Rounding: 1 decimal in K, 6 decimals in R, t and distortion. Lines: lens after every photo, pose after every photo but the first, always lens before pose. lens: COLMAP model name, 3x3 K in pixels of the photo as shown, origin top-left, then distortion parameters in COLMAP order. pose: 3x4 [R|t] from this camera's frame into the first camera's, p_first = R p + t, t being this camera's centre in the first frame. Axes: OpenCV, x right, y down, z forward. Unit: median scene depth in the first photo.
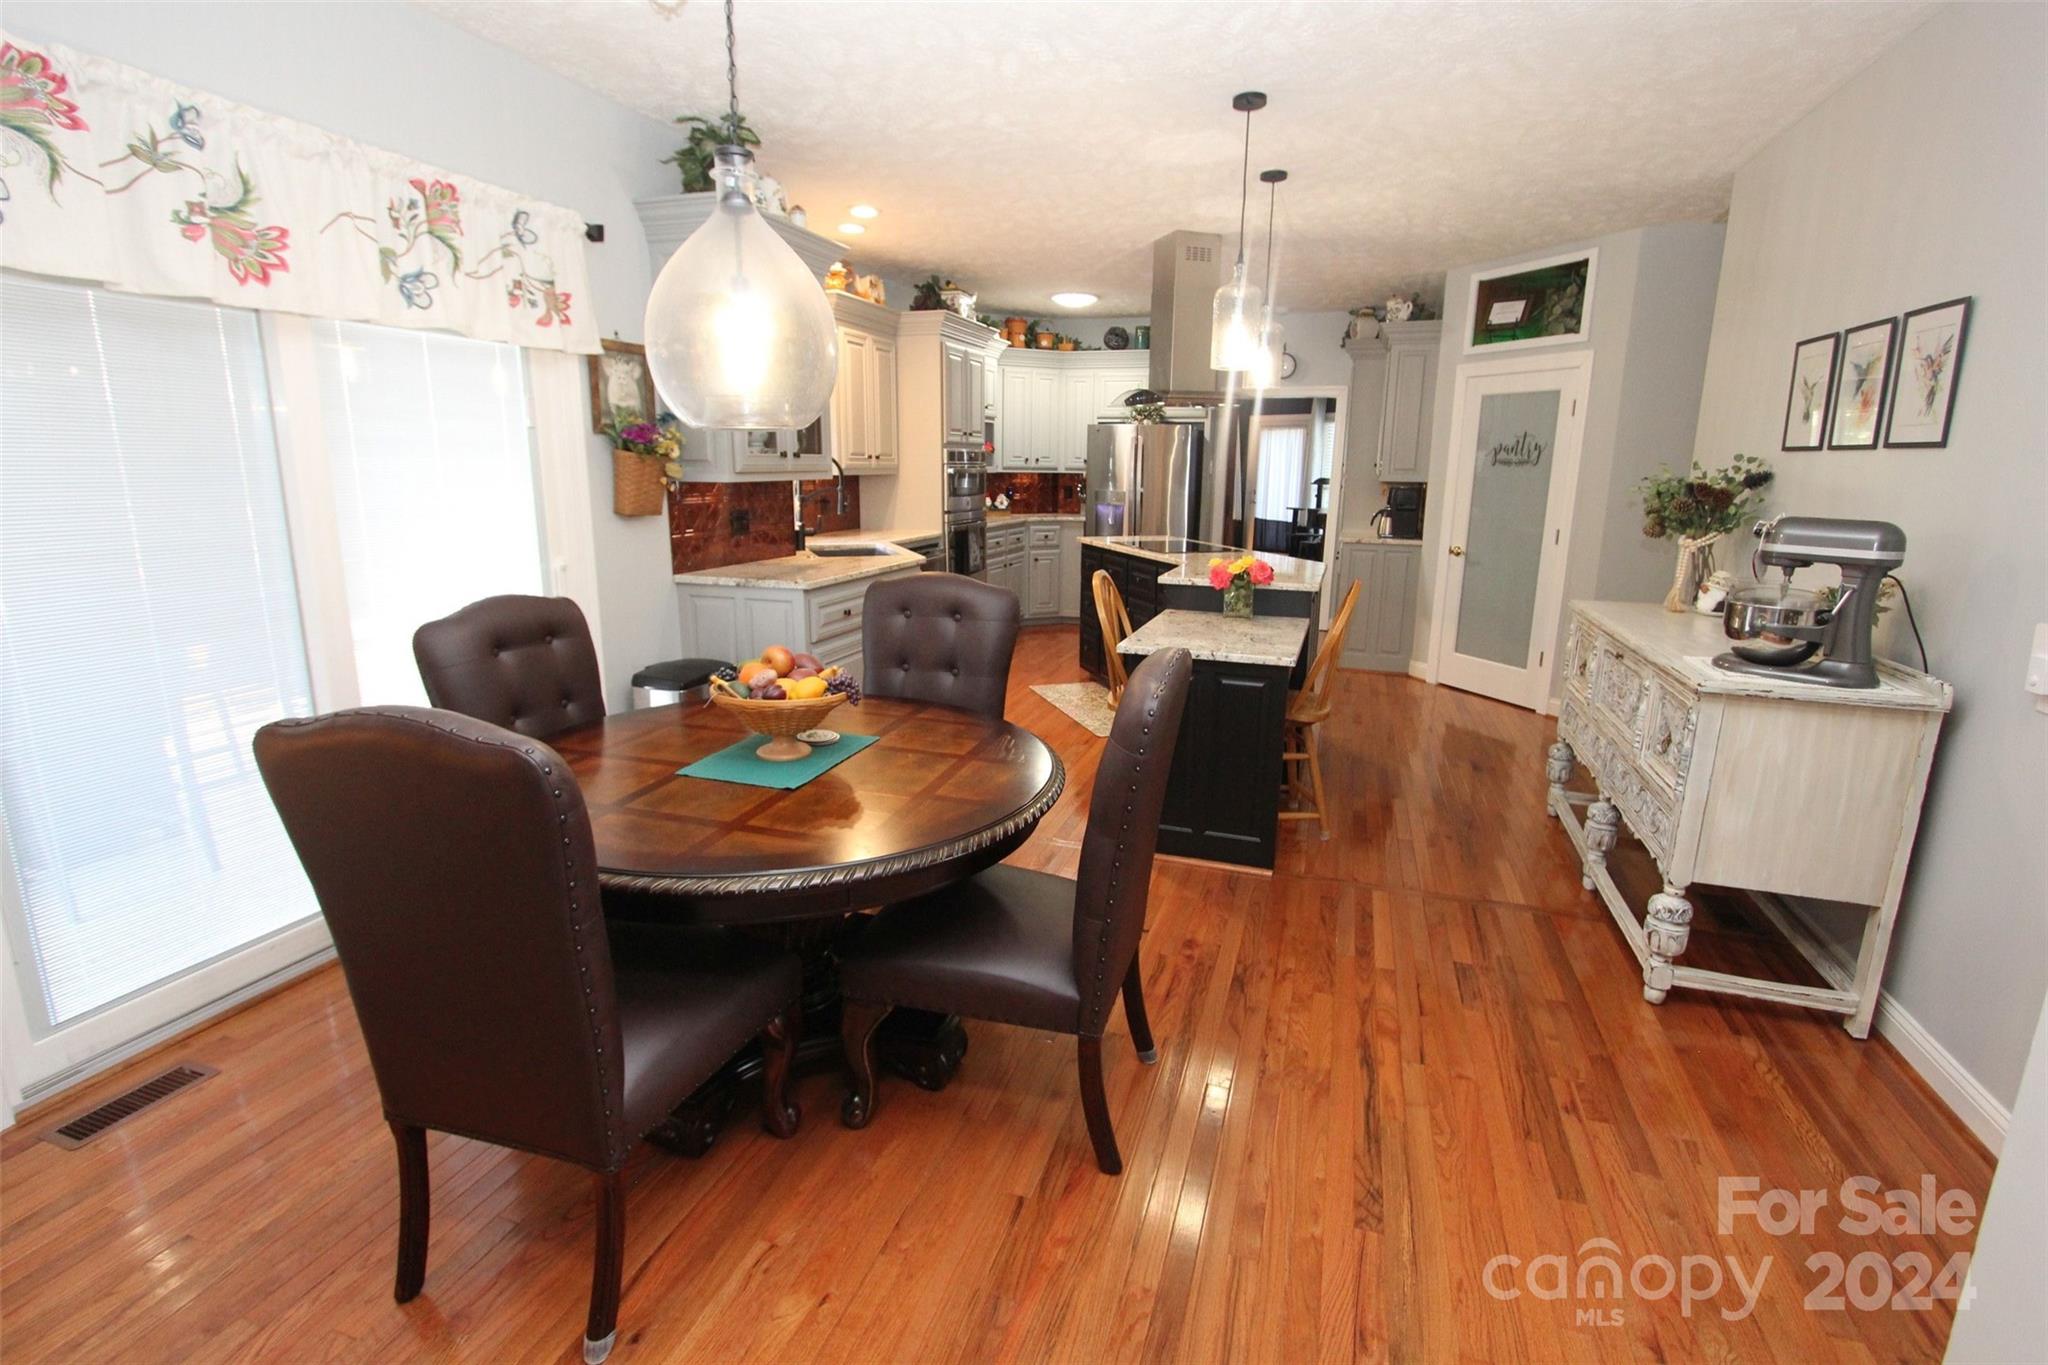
lens RADIAL K [[945.3, 0, 1034.3], [0, 945.3, 672.0], [0, 0, 1]] dist [-0.015470, 0.001736]
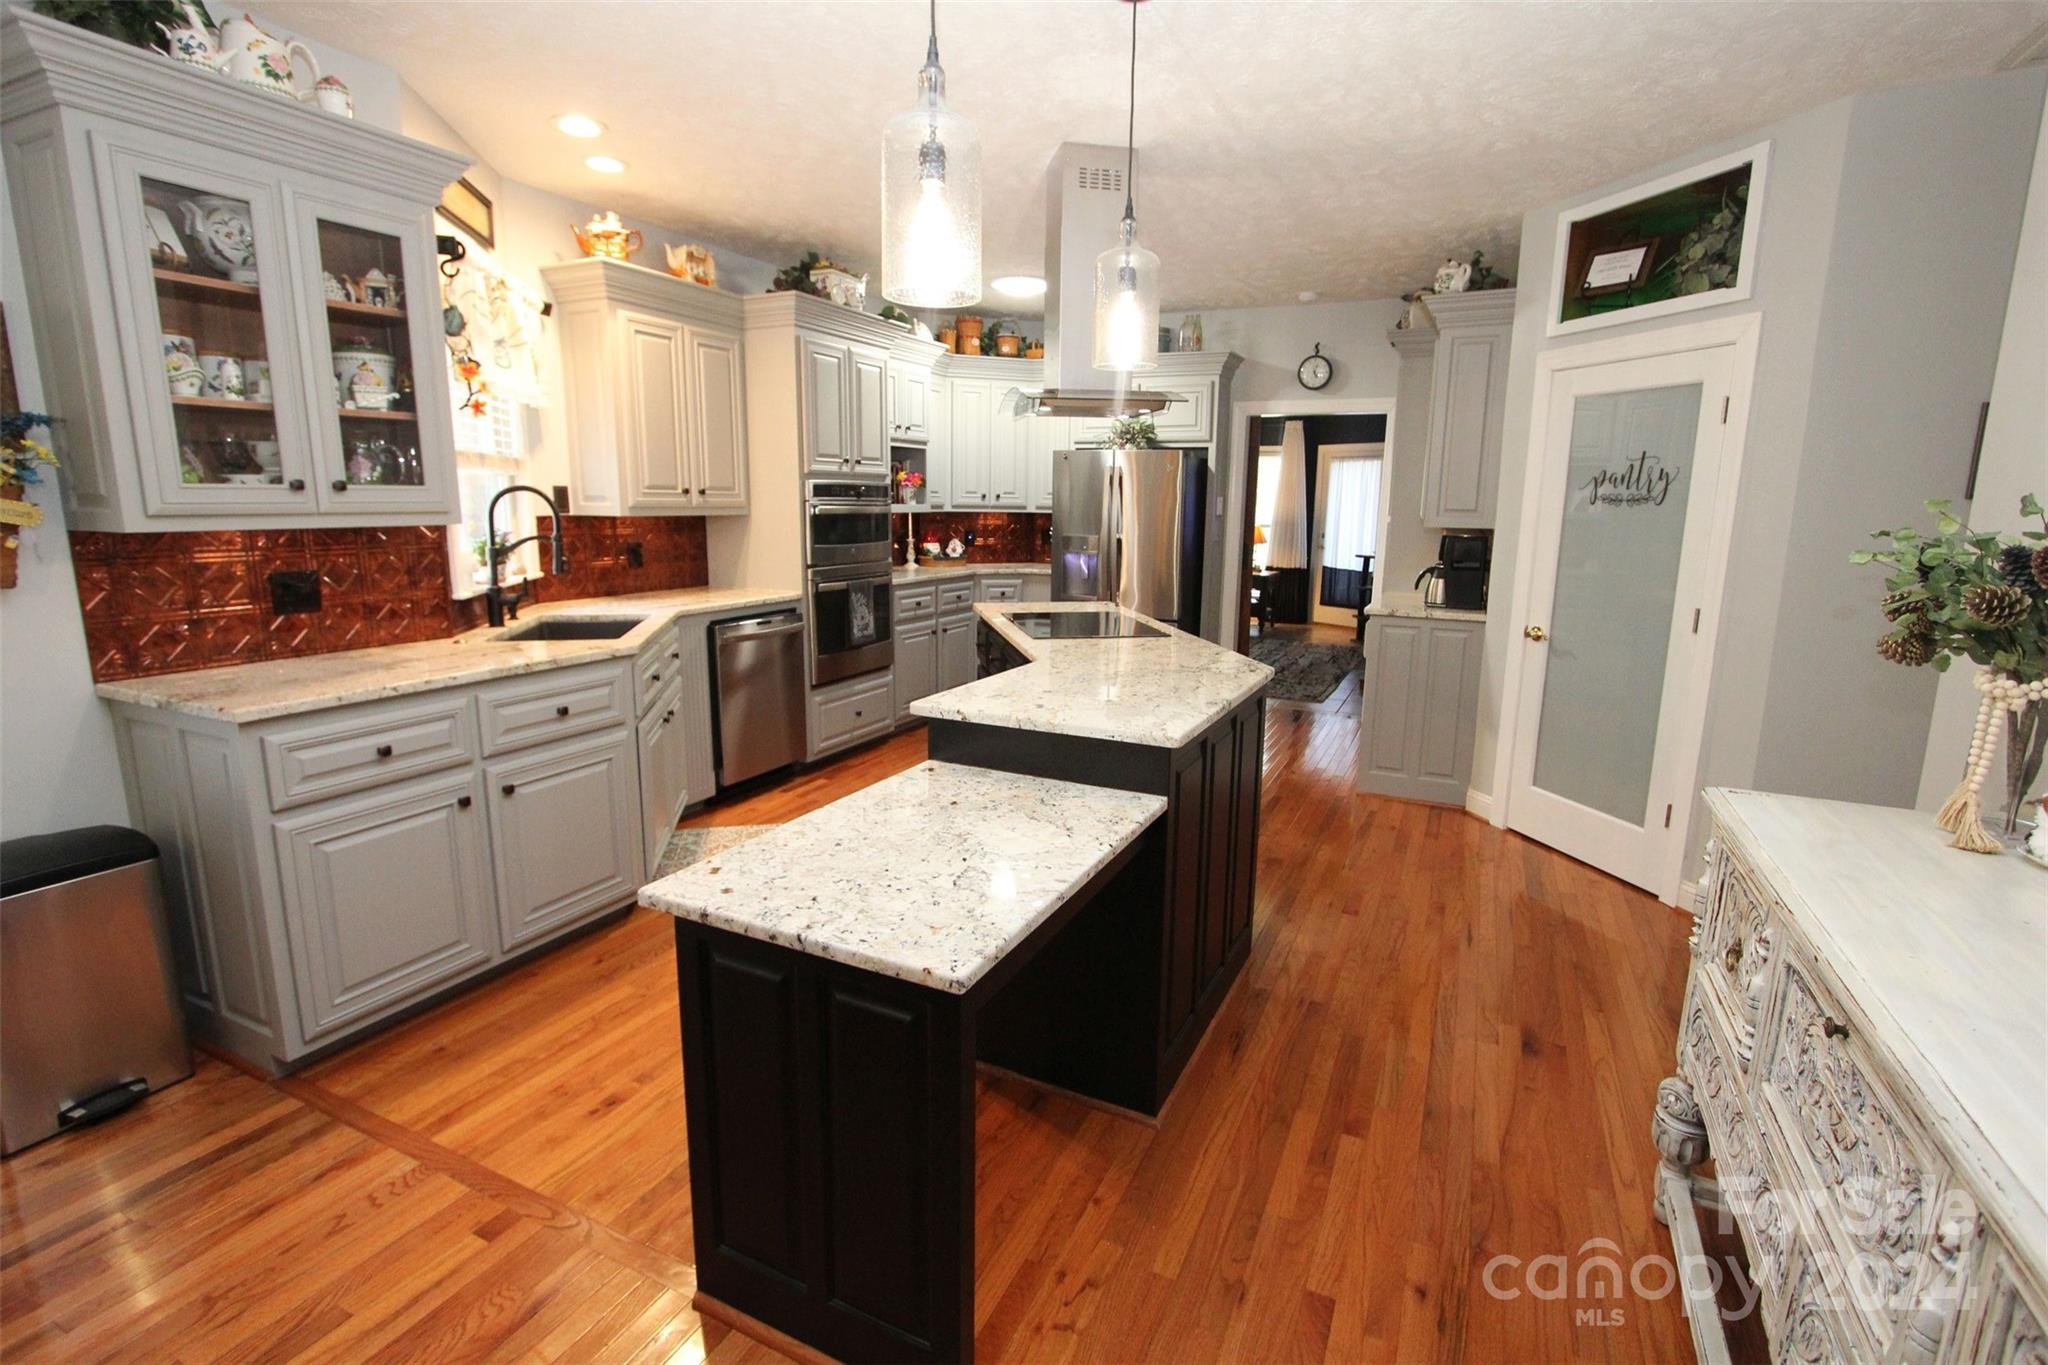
lens RADIAL K [[945.3, 0, 1034.3], [0, 945.3, 672.0], [0, 0, 1]] dist [-0.015470, 0.001736]
pose [[0.992039, 0.024260, -0.123570, 0.196436], [-0.028975, 0.998913, -0.036506, -0.072387], [0.122550, 0.039796, 0.991664, 0.329428]]
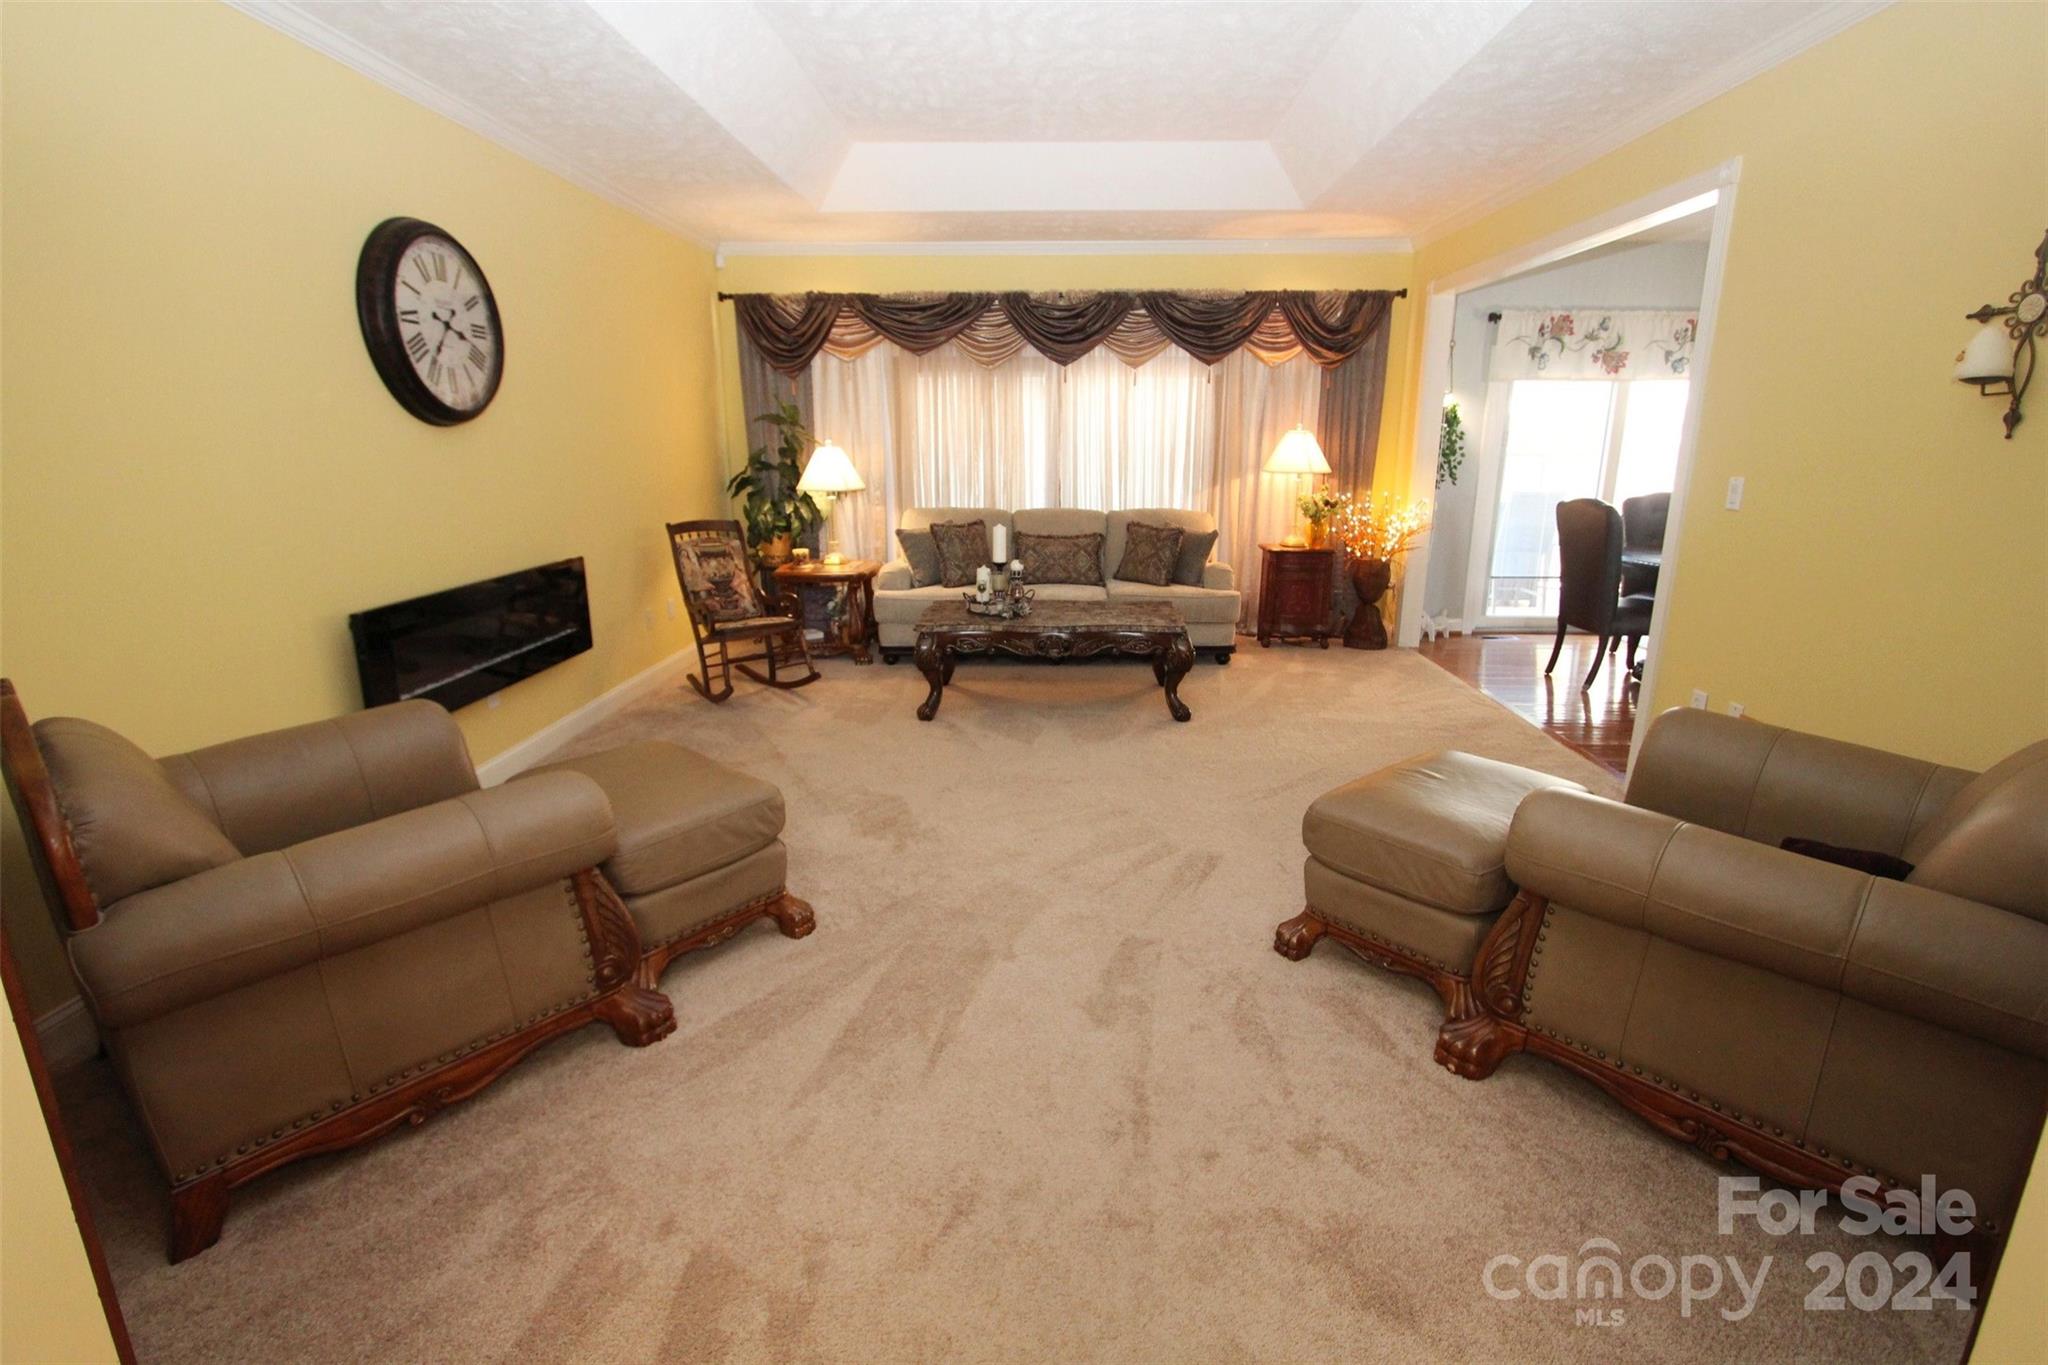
lens RADIAL K [[945.3, 0, 1034.3], [0, 945.3, 672.0], [0, 0, 1]] dist [-0.015470, 0.001736]
pose [[0.282169, 0.221988, -0.933329, 0.601496], [-0.206548, 0.964103, 0.166863, 0.135315], [0.936866, 0.145693, 0.317891, -0.556944]]
